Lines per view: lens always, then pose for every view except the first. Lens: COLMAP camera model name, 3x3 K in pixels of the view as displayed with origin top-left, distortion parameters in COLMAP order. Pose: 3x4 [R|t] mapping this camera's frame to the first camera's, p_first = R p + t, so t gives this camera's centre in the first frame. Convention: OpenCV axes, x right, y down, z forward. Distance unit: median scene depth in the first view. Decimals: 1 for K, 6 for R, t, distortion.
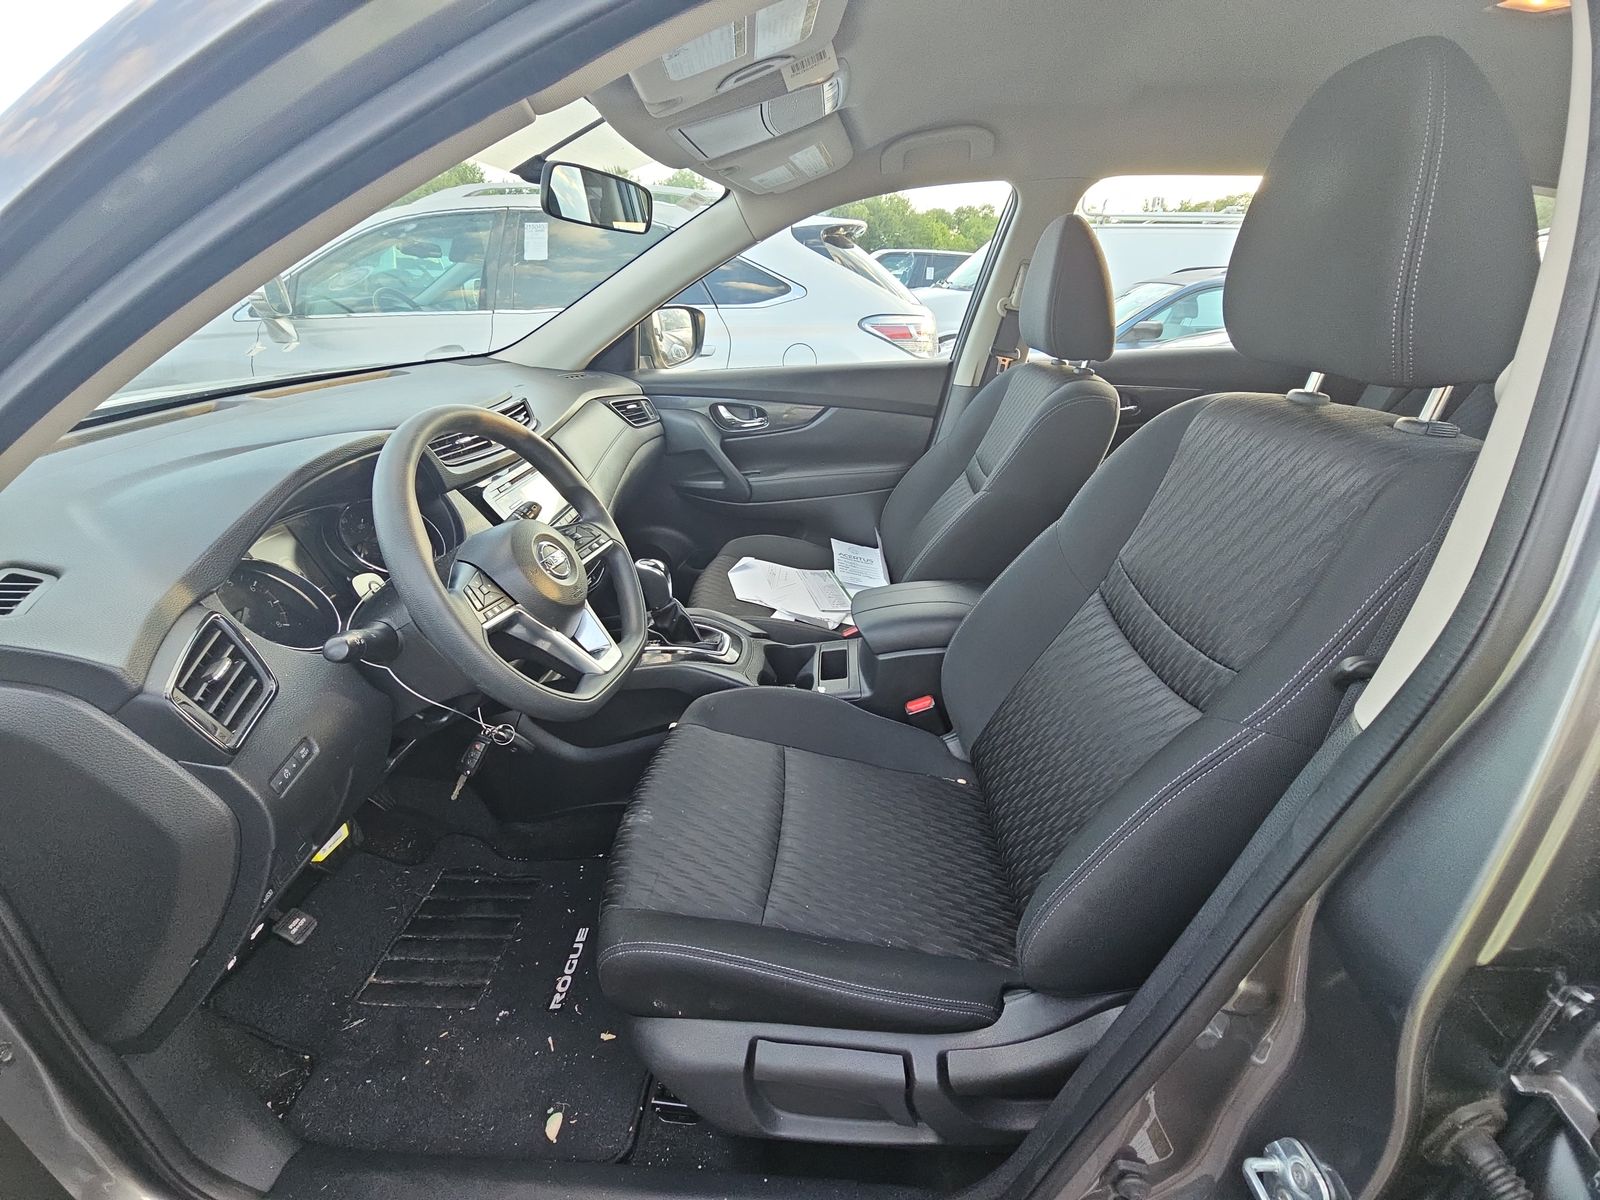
lens RADIAL K [[657.5, 0, 797.2], [0, 657.5, 602.4], [0, 0, 1]] dist [-0.001651, -0.000214]
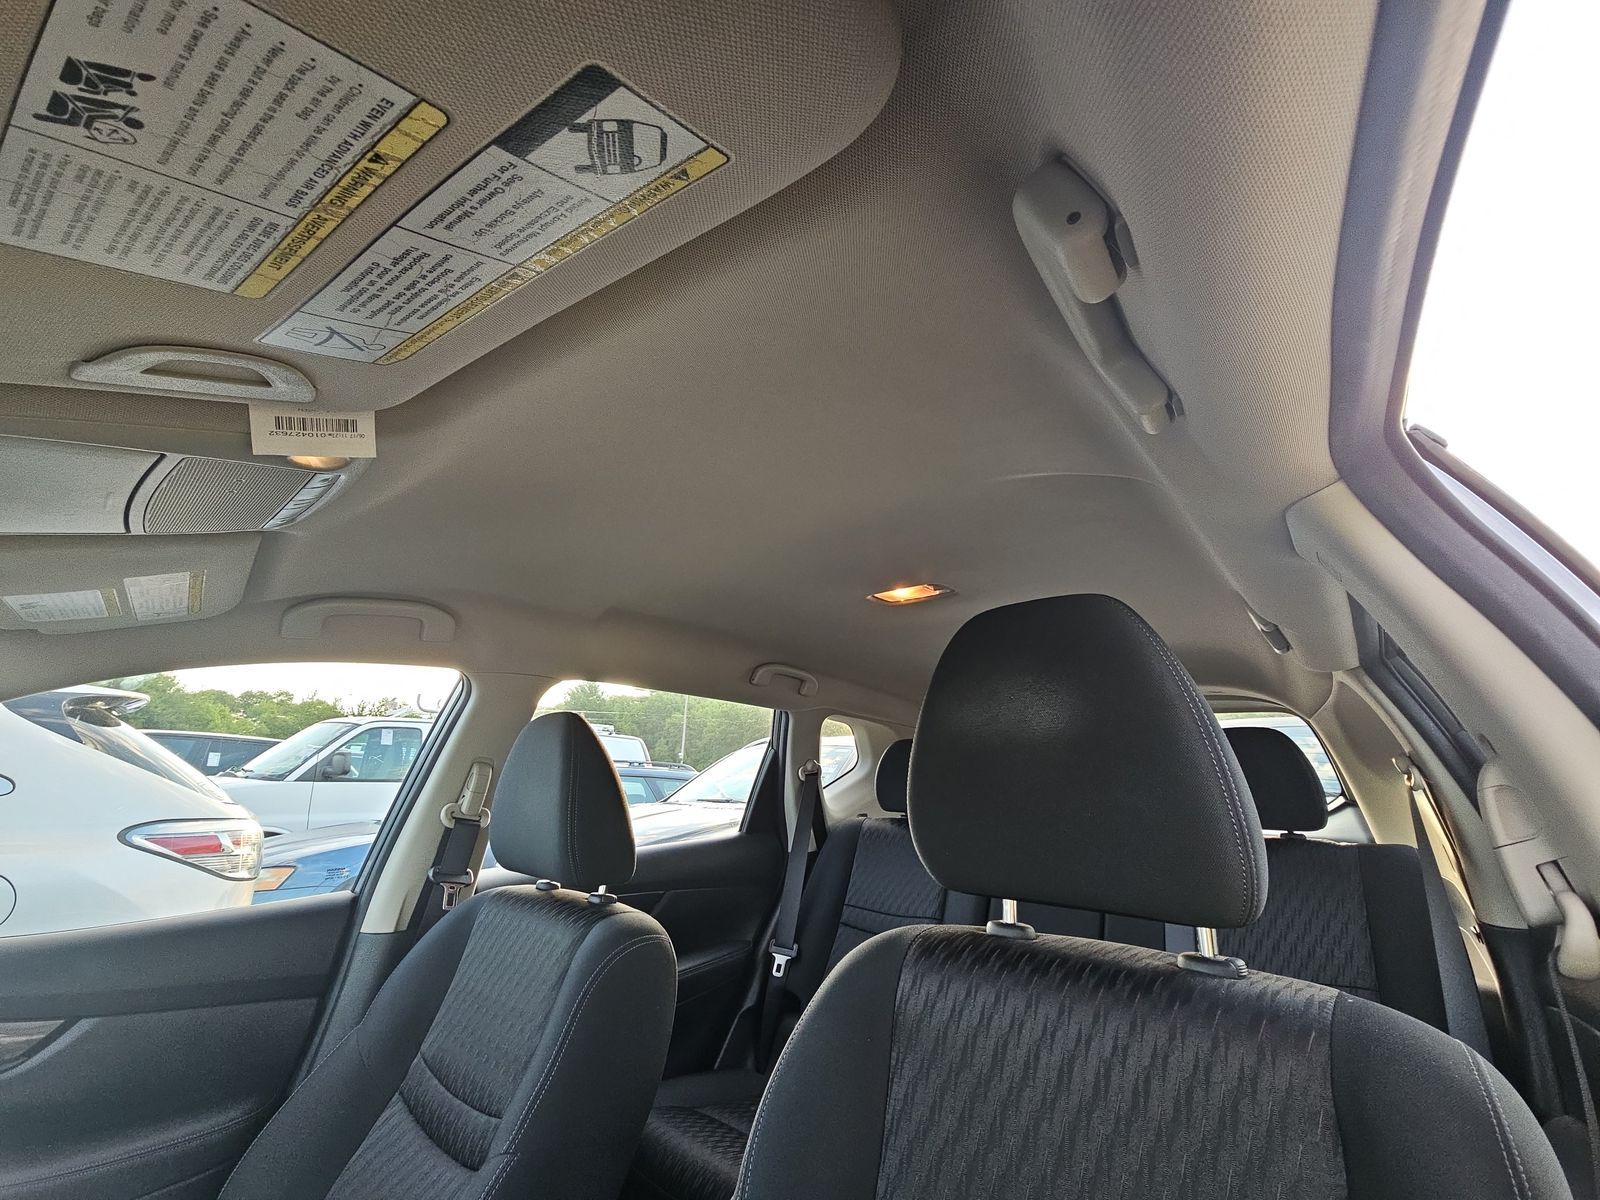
lens RADIAL K [[657.5, 0, 797.2], [0, 657.5, 602.4], [0, 0, 1]] dist [-0.001651, -0.000214]
pose [[0.615562, 0.208958, 0.759881, -0.050242], [0.333087, 0.804872, -0.491156, -0.132142], [-0.714238, 0.555444, 0.425848, 0.242015]]
